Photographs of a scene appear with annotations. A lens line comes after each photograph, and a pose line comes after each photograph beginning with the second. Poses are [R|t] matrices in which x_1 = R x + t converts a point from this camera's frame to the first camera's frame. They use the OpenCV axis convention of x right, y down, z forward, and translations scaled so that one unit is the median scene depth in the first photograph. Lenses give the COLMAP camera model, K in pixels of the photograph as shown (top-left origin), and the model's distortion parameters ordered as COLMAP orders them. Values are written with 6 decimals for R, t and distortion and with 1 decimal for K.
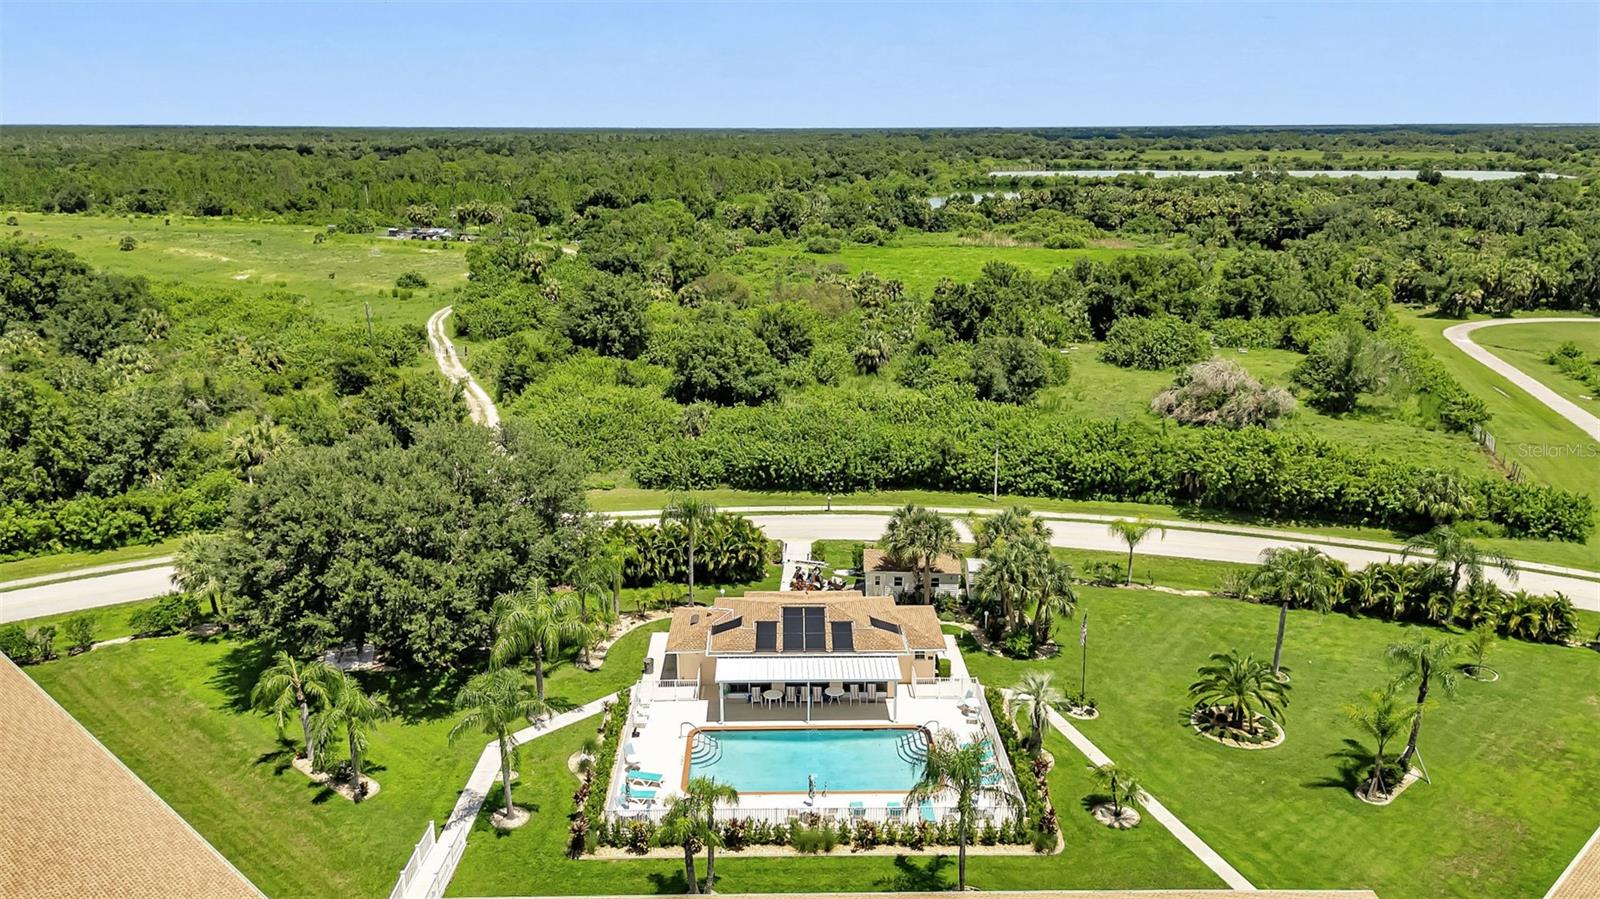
lens RADIAL K [[1178.0, 0, 800.0], [0, 1178.0, 449.5], [0, 0, 1]] dist [0.032019, -0.003228]
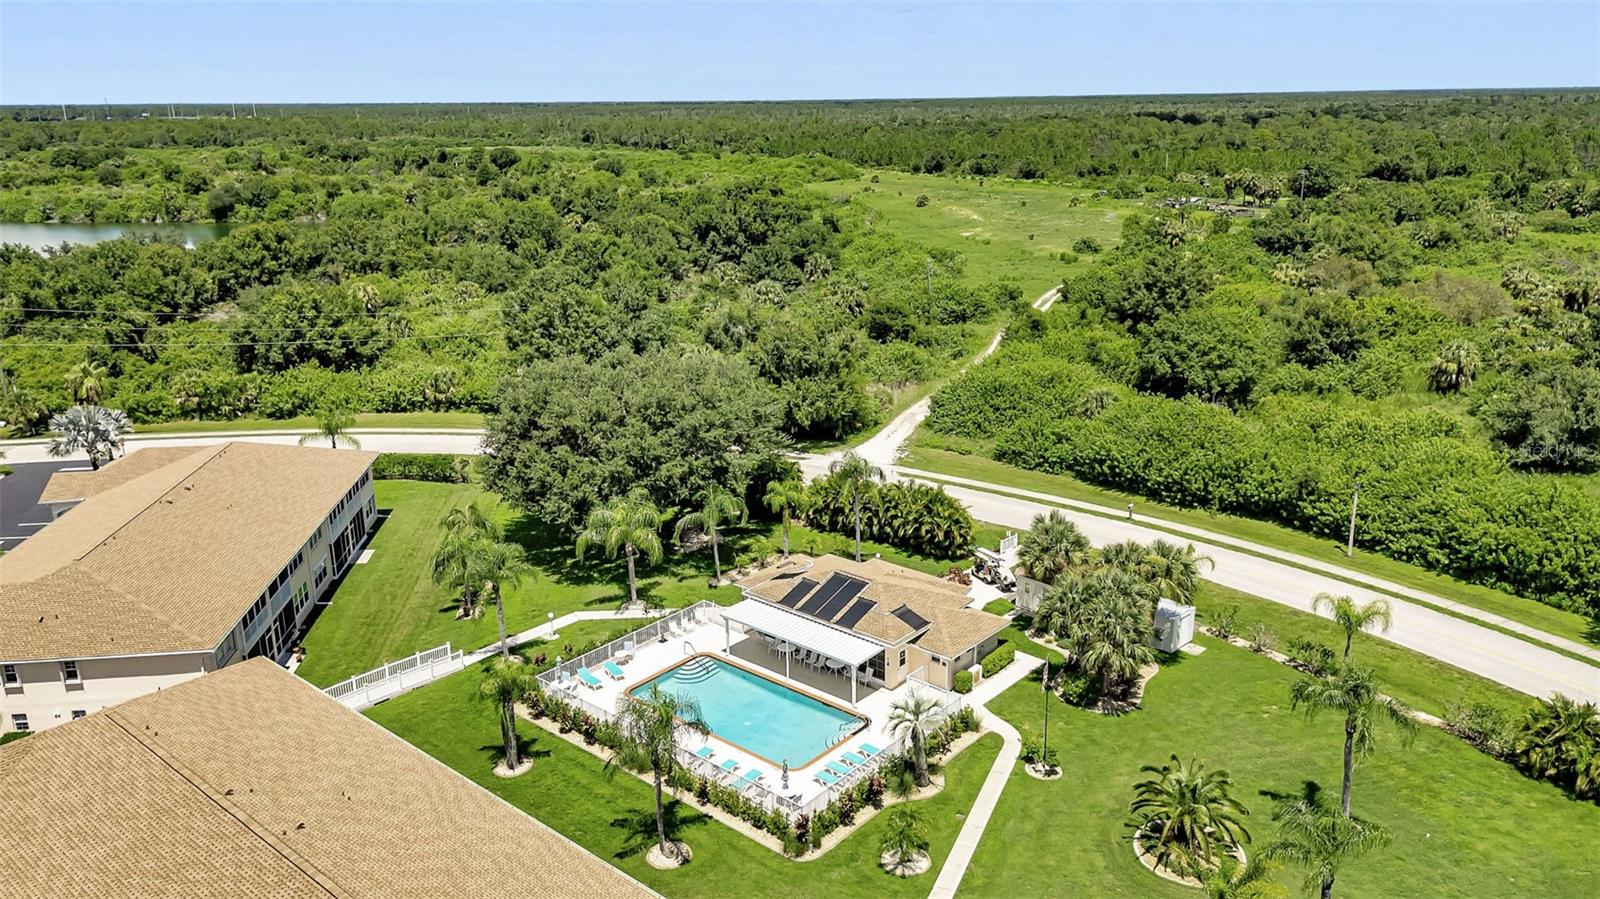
lens RADIAL K [[1179.2, 0, 798.5], [0, 1179.2, 475.7], [0, 0, 1]] dist [-0.001818, -0.003295]
pose [[0.723862, 0.194678, -0.661910, 0.415528], [-0.162174, 0.980496, 0.111027, -0.038317], [0.670614, 0.026977, 0.741315, 0.146994]]
